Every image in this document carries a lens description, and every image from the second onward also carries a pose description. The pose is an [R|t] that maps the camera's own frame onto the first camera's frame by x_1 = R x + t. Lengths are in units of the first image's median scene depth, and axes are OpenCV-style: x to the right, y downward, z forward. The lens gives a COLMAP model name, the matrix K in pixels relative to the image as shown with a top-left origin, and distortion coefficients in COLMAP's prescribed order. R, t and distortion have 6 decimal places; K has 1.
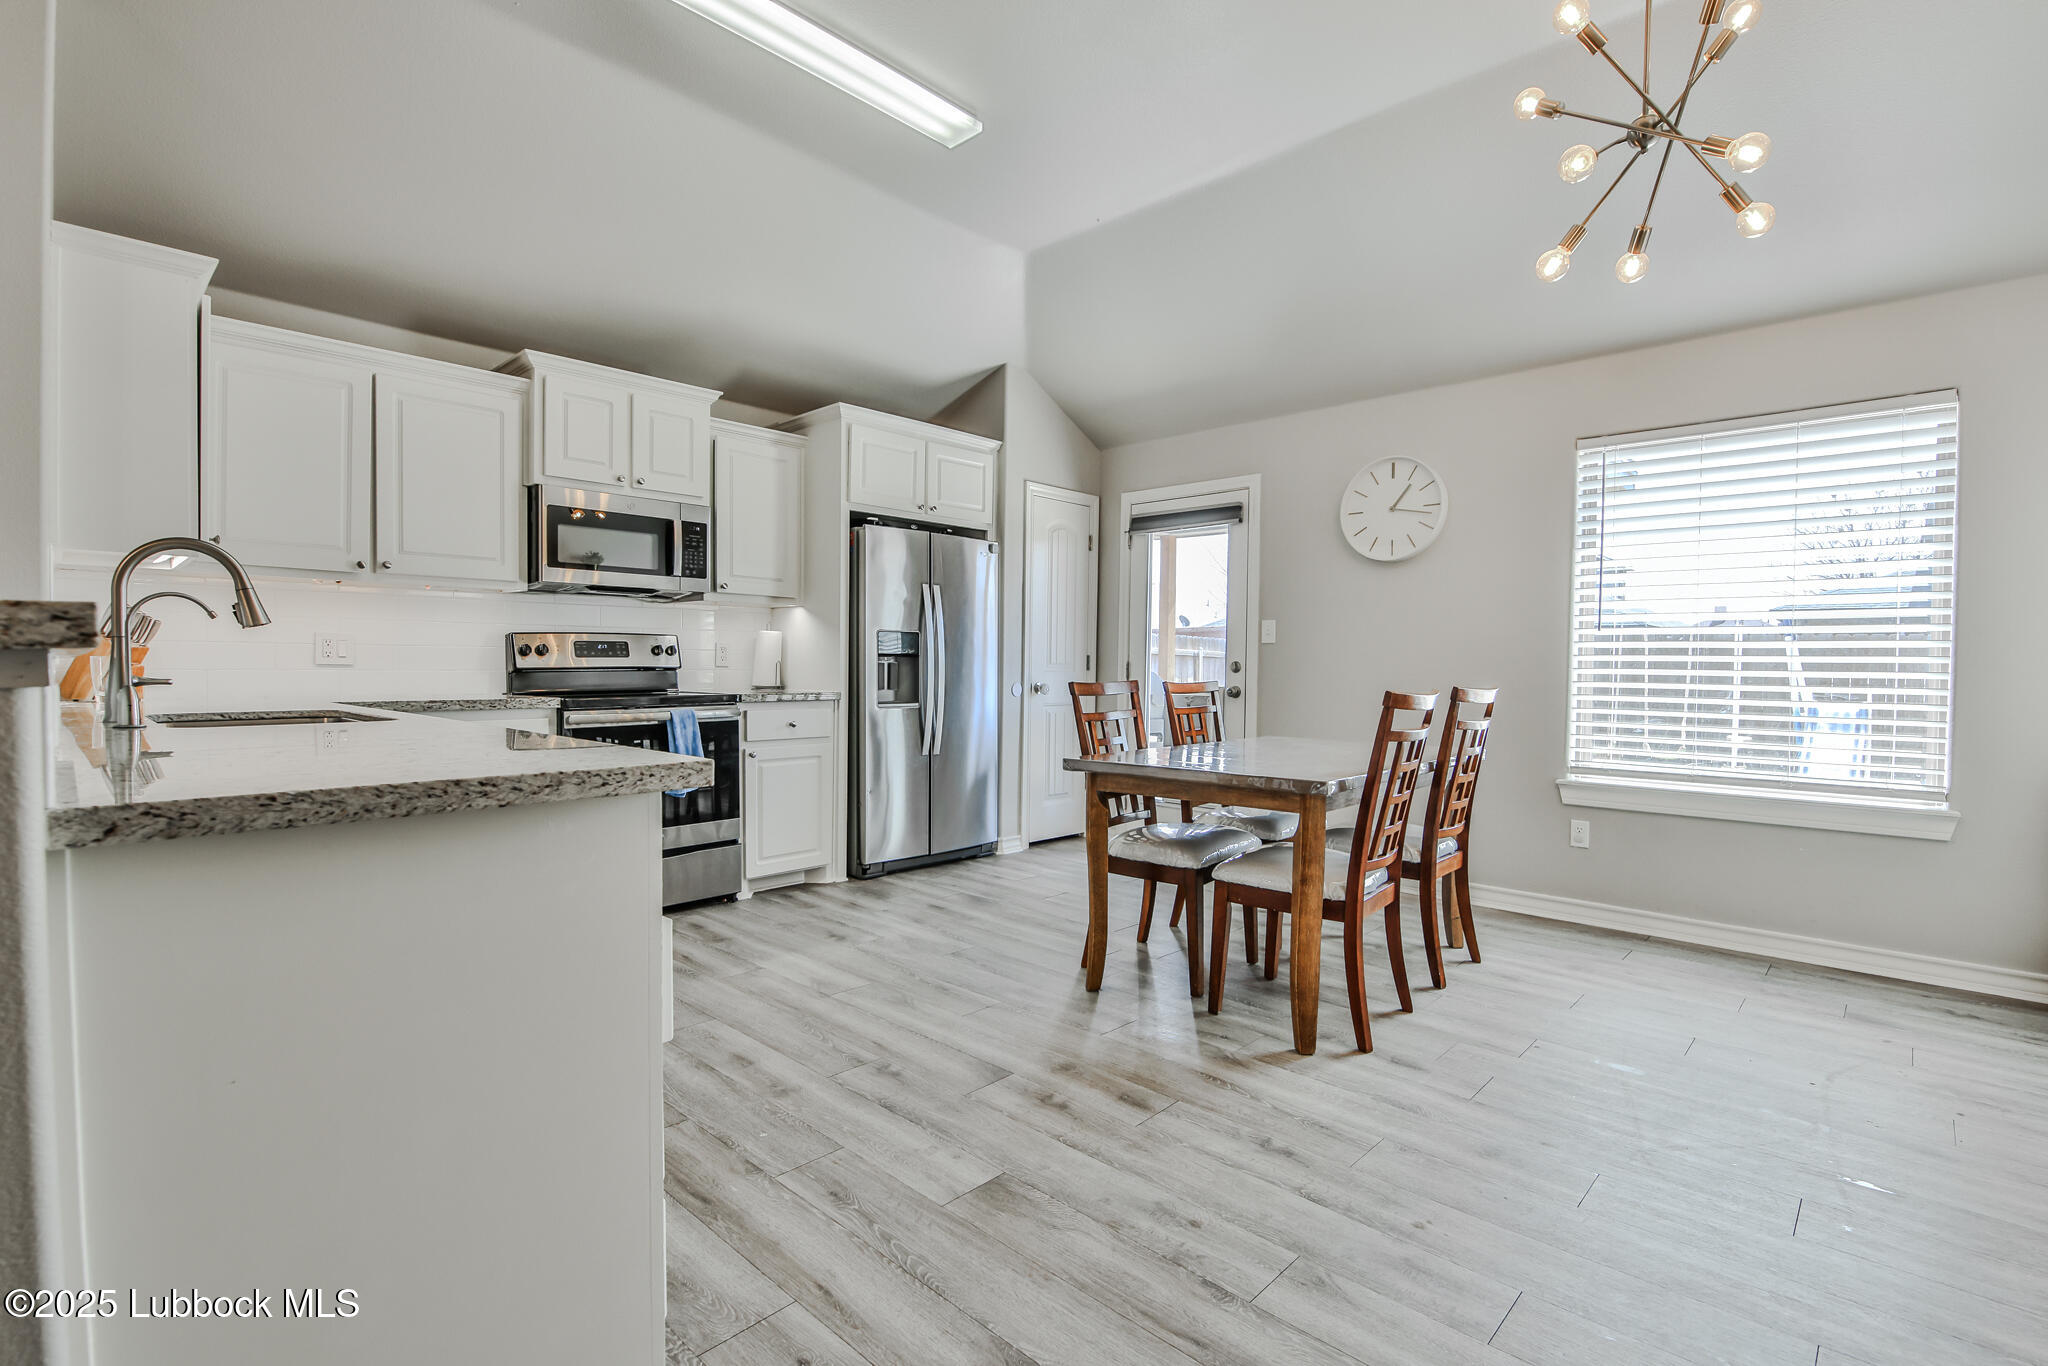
lens RADIAL K [[947.5, 0, 1024.0], [0, 947.5, 686.4], [0, 0, 1]] dist [0.002259, -0.011605]
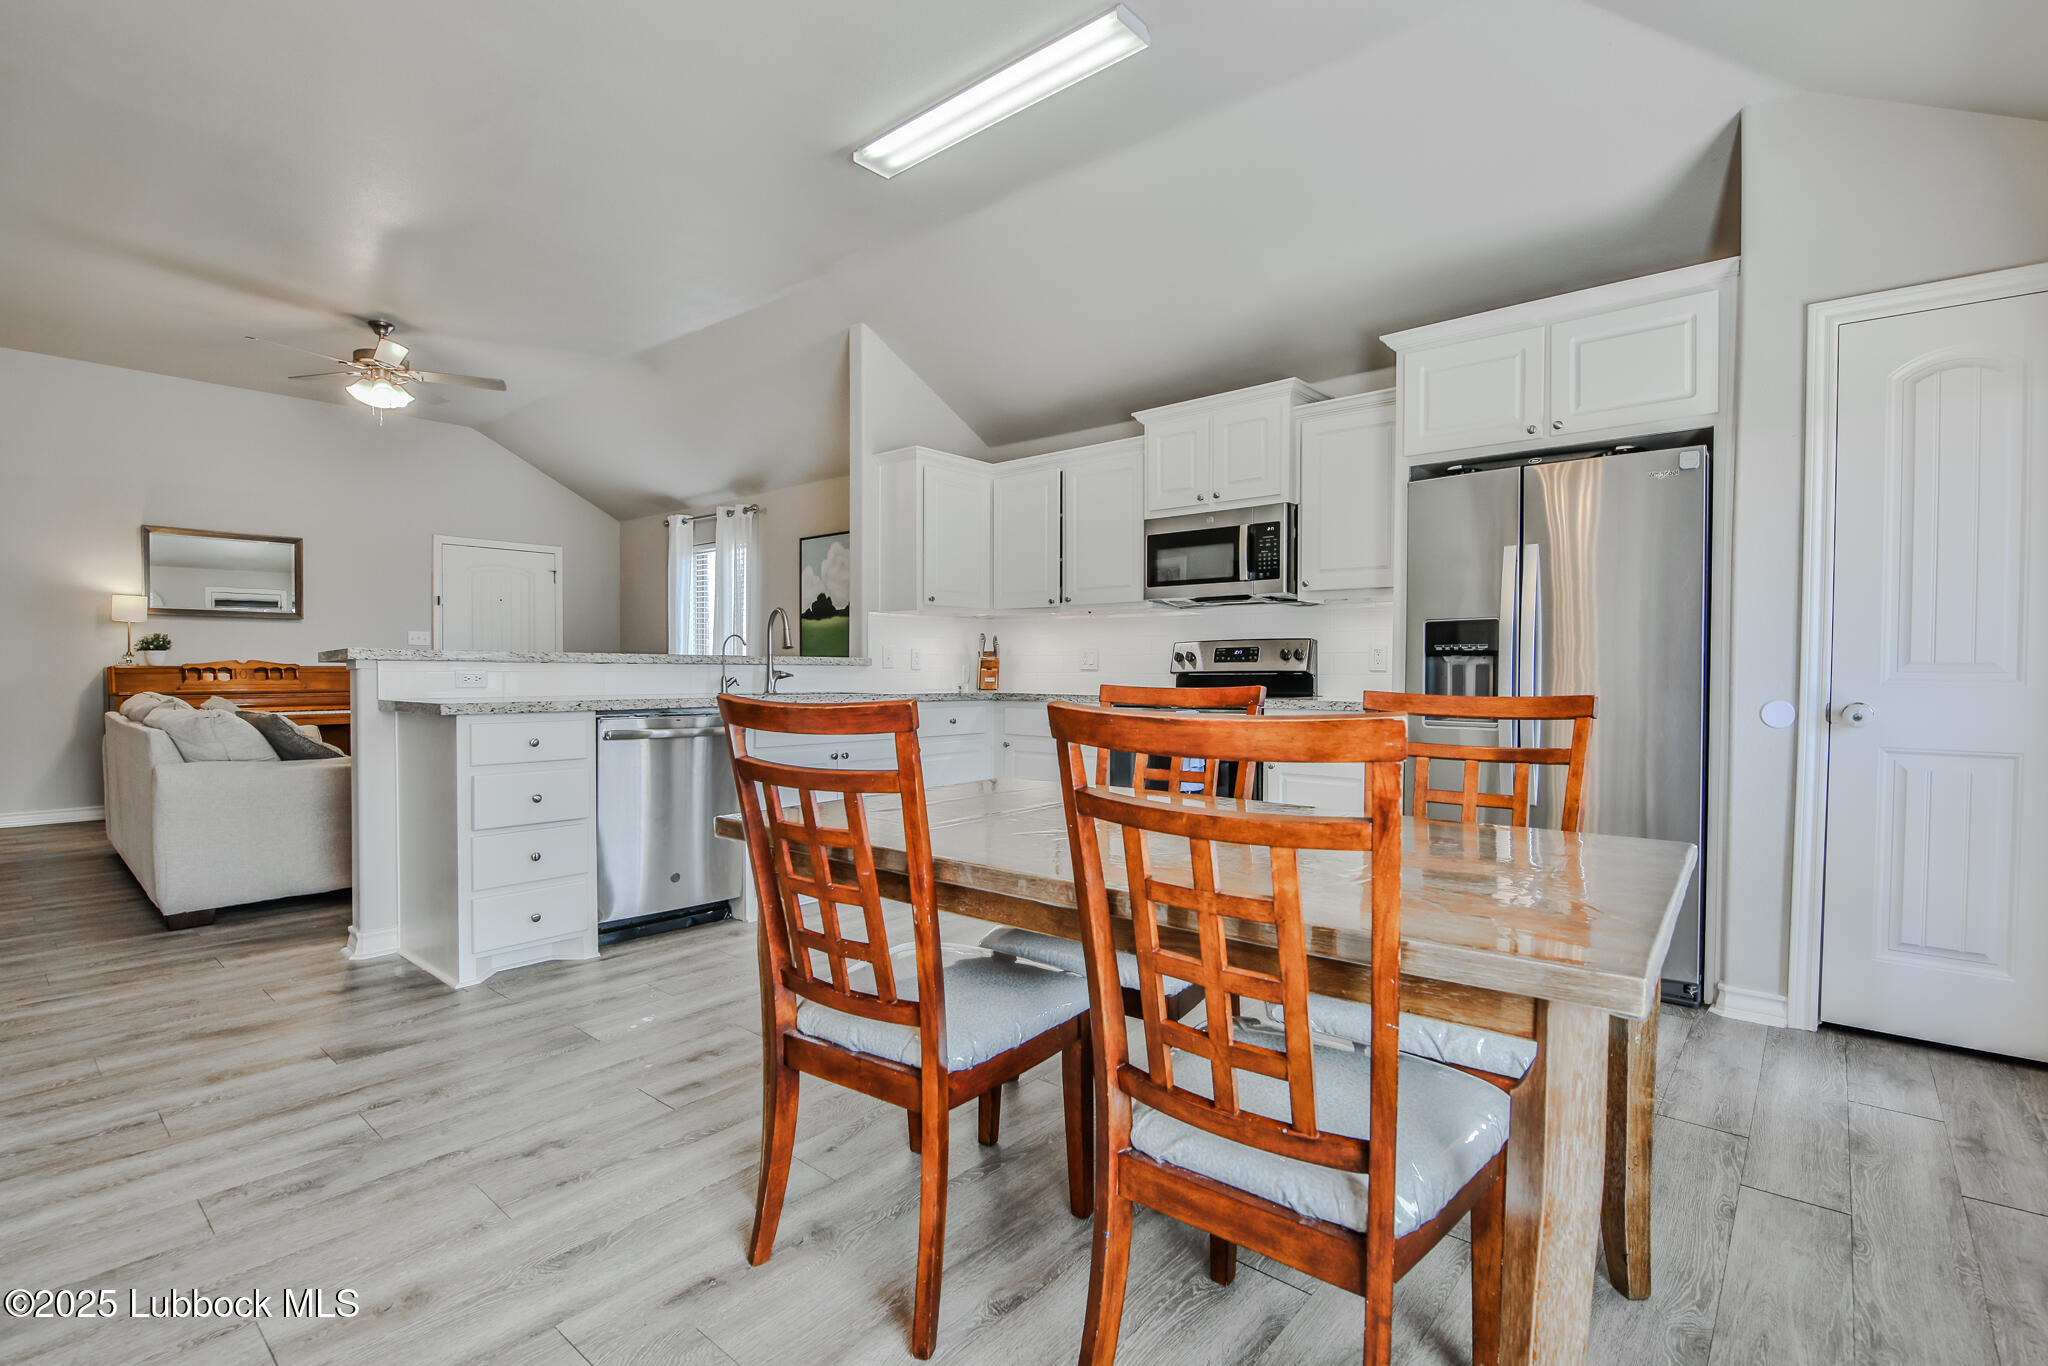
lens RADIAL K [[951.1, 0, 1023.8], [0, 951.1, 687.2], [0, 0, 1]] dist [-0.000904, -0.007650]
pose [[0.042840, 0.011555, -0.999015, 0.624022], [-0.027561, 0.999566, 0.010379, -0.007008], [0.998702, 0.027089, 0.043140, 0.711824]]
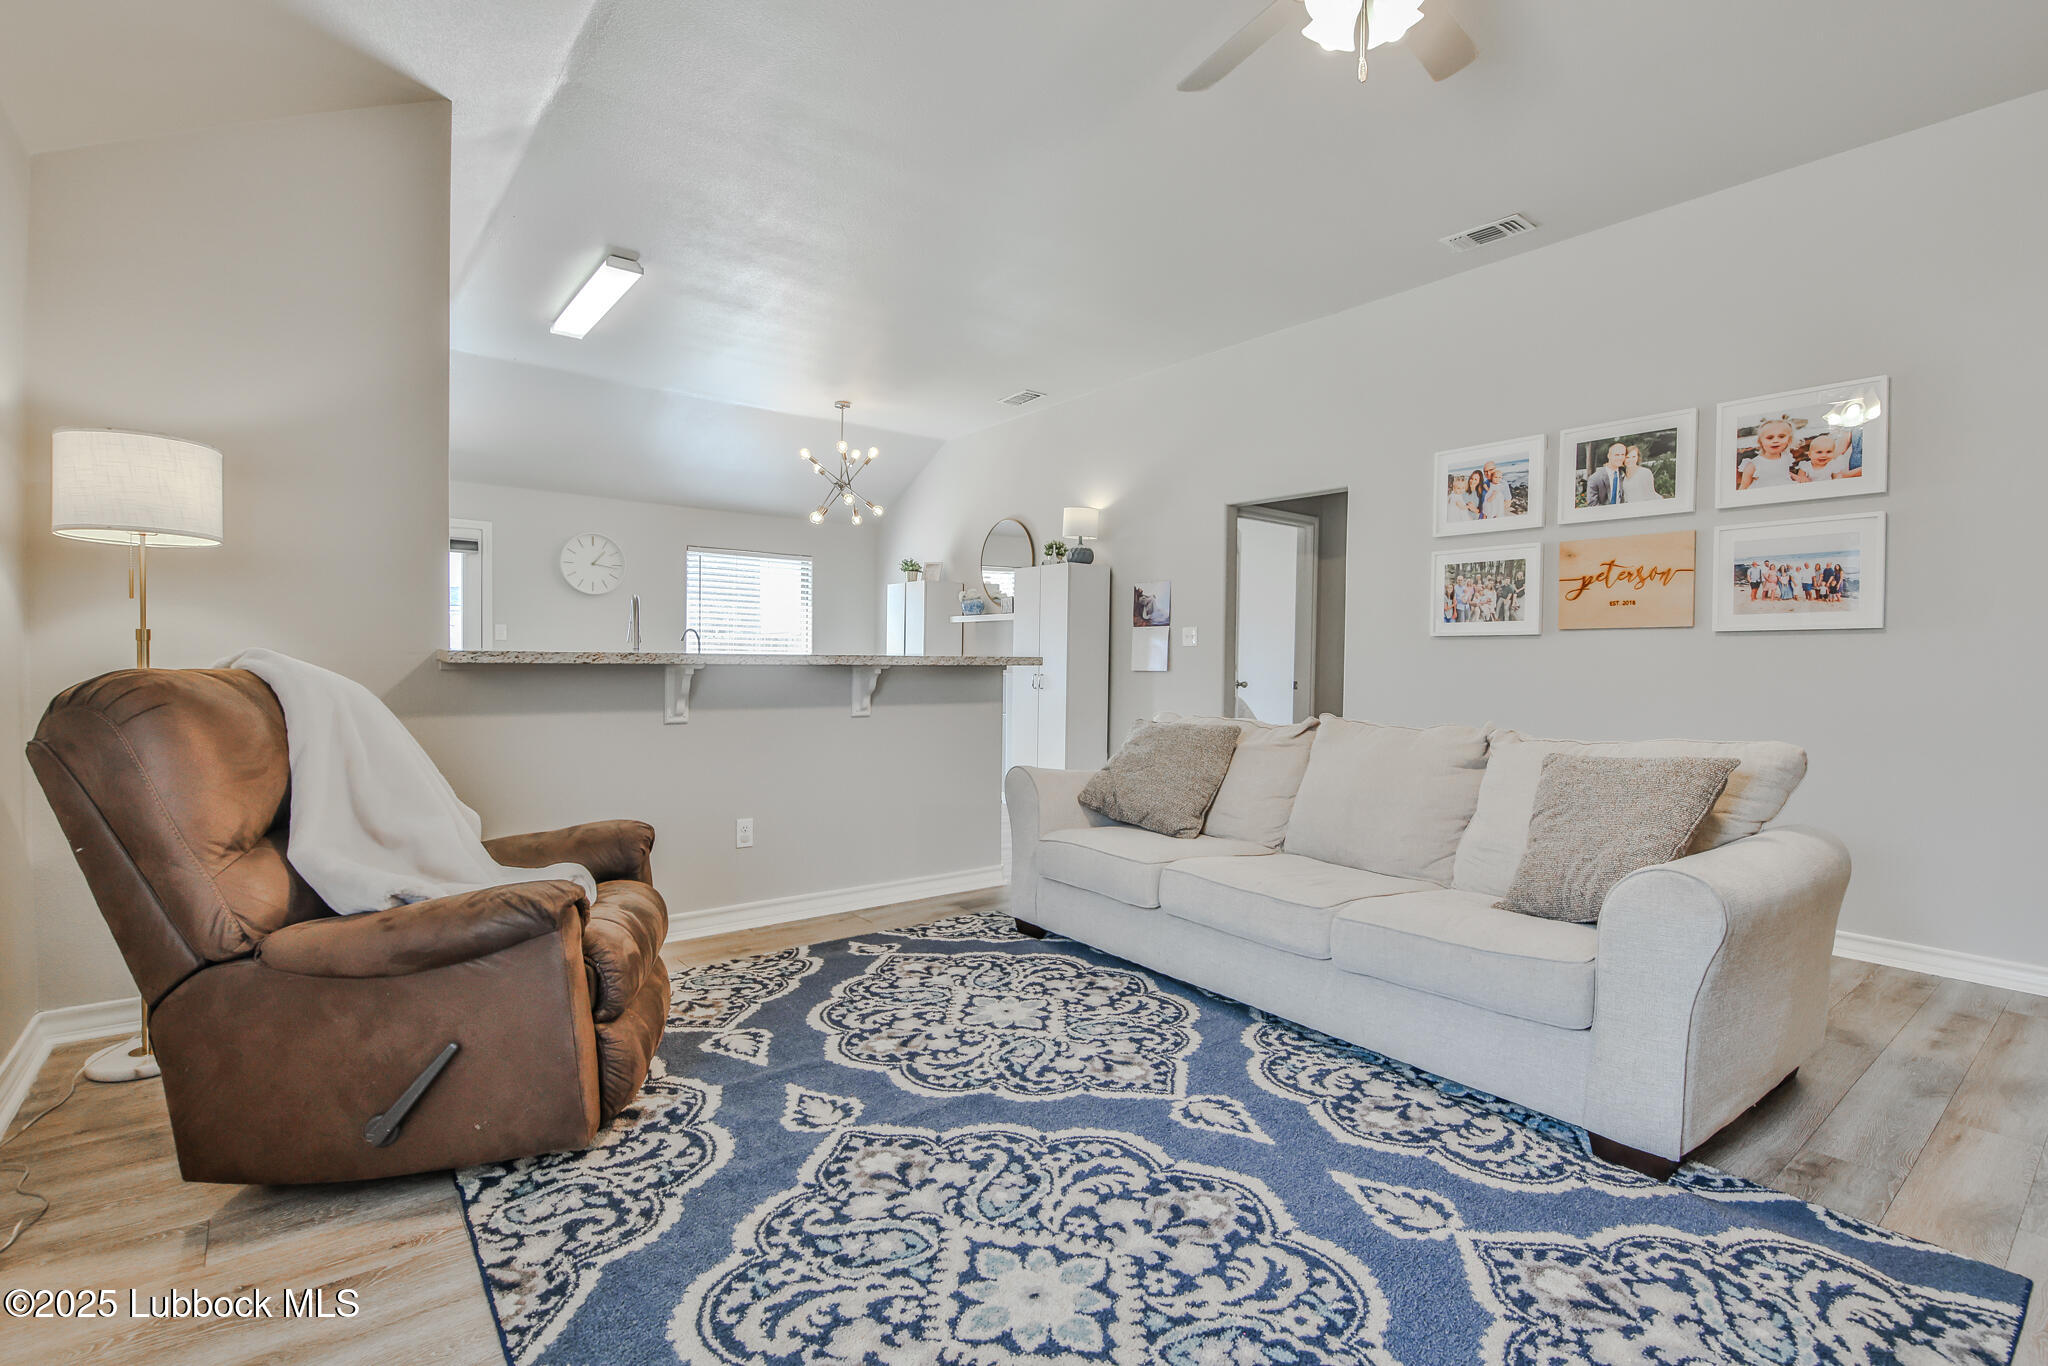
lens RADIAL K [[935.9, 0, 1027.8], [0, 935.9, 686.7], [0, 0, 1]] dist [-0.003783, -0.007157]
pose [[0.142204, -0.033249, 0.989279, -1.240387], [0.010006, 0.999433, 0.032152, -0.013874], [-0.989787, 0.005327, 0.142456, -0.011832]]
